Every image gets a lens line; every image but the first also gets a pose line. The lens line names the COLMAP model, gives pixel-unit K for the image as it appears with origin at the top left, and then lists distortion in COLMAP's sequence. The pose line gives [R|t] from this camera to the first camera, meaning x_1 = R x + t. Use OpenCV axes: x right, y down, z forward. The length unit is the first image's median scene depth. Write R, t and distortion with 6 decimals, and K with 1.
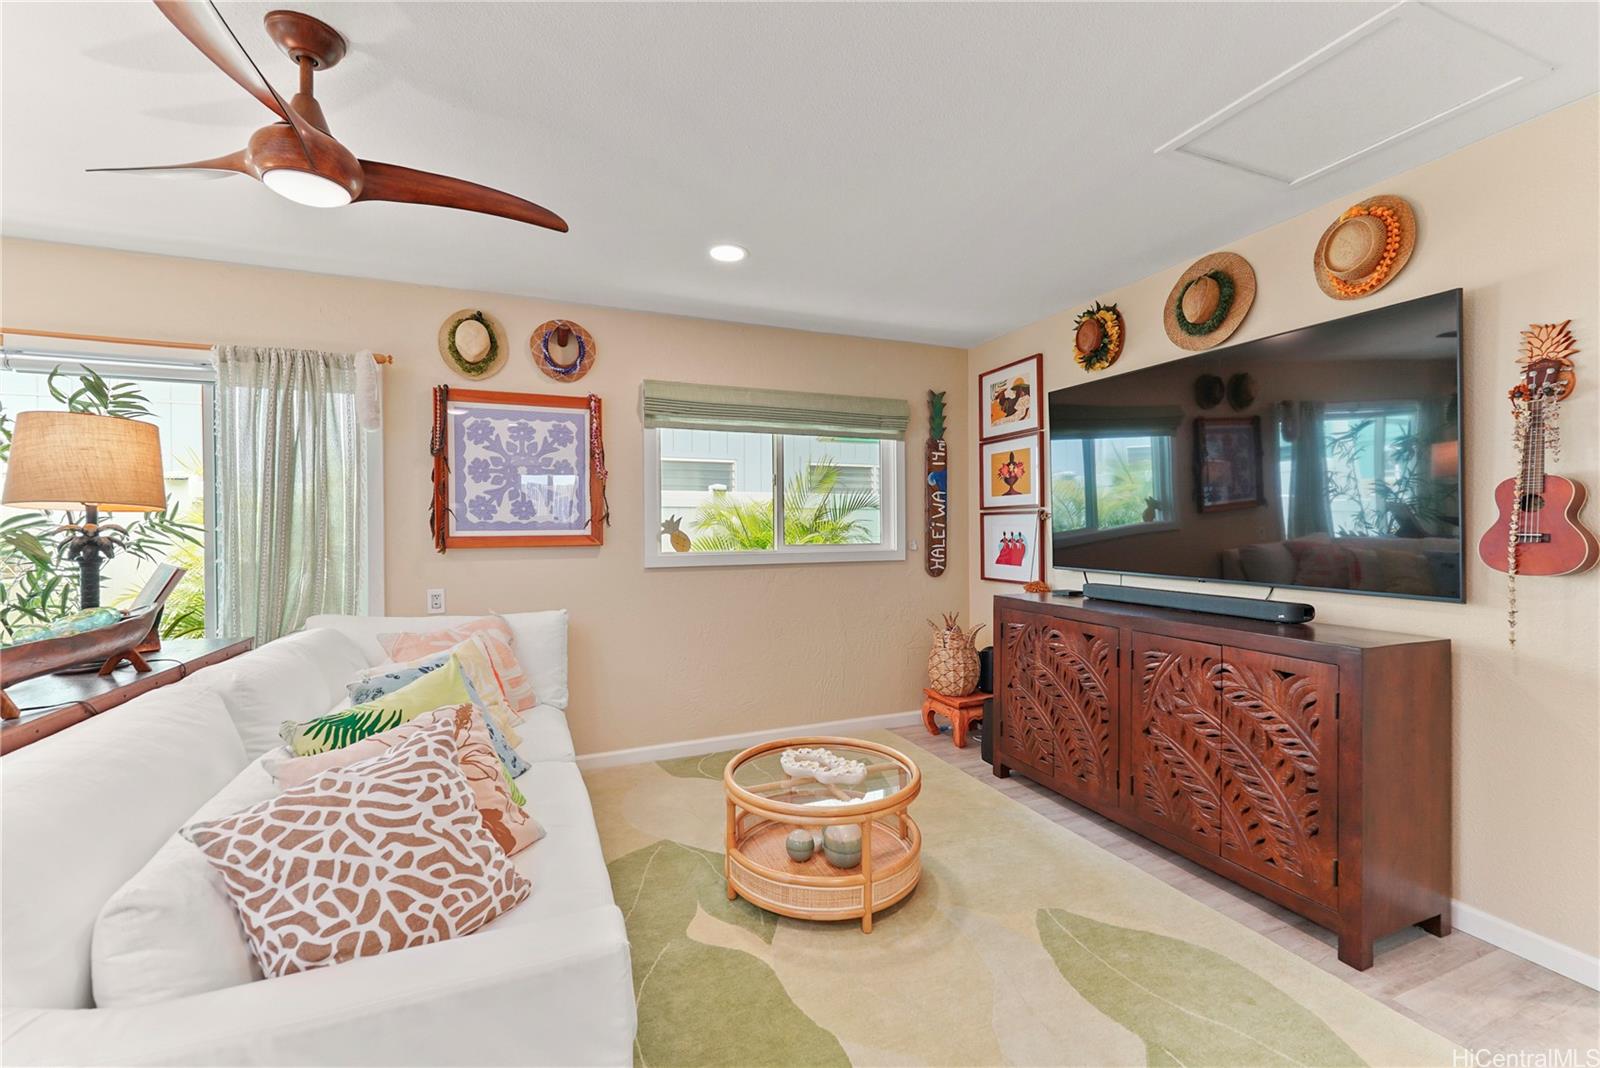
lens RADIAL K [[652.0, 0, 794.7], [0, 652.0, 530.3], [0, 0, 1]] dist [0.002020, 0.000004]
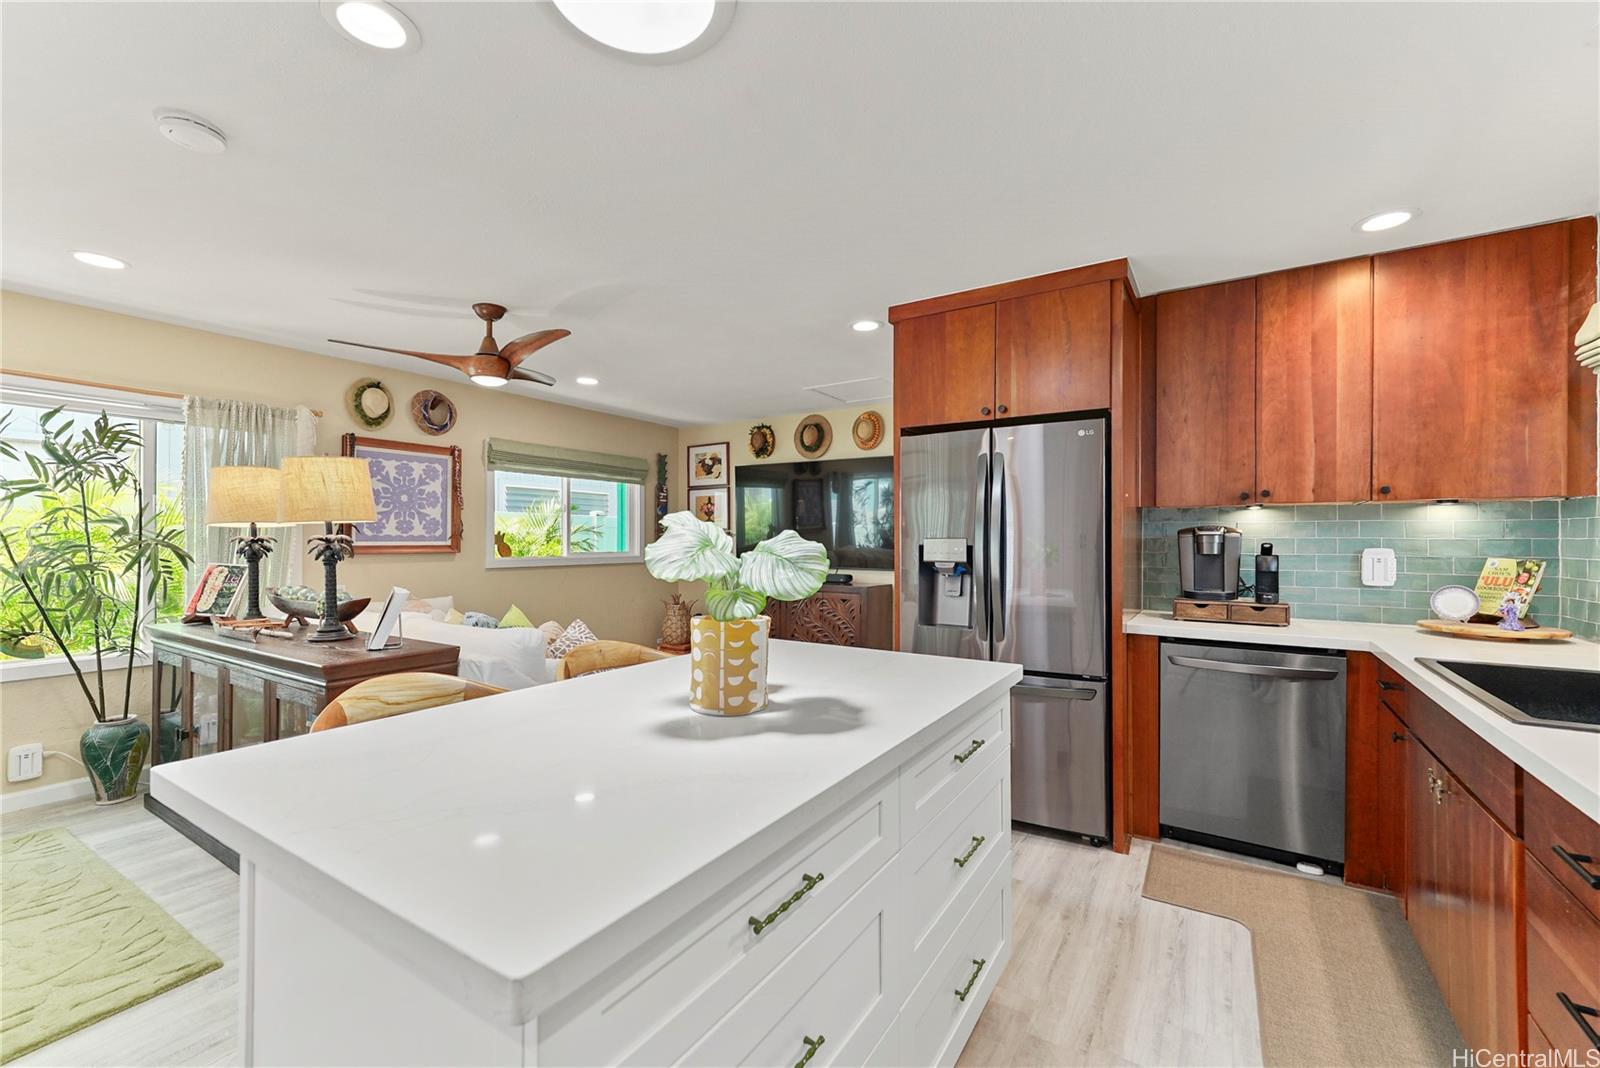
lens RADIAL K [[657.9, 0, 798.9], [0, 657.9, 539.1], [0, 0, 1]] dist [0.001700, 0.000232]
pose [[0.819248, 0.008238, 0.573380, -0.509951], [-0.004709, 0.999960, -0.007638, 0.001729], [-0.573420, 0.003557, 0.819254, -0.588913]]
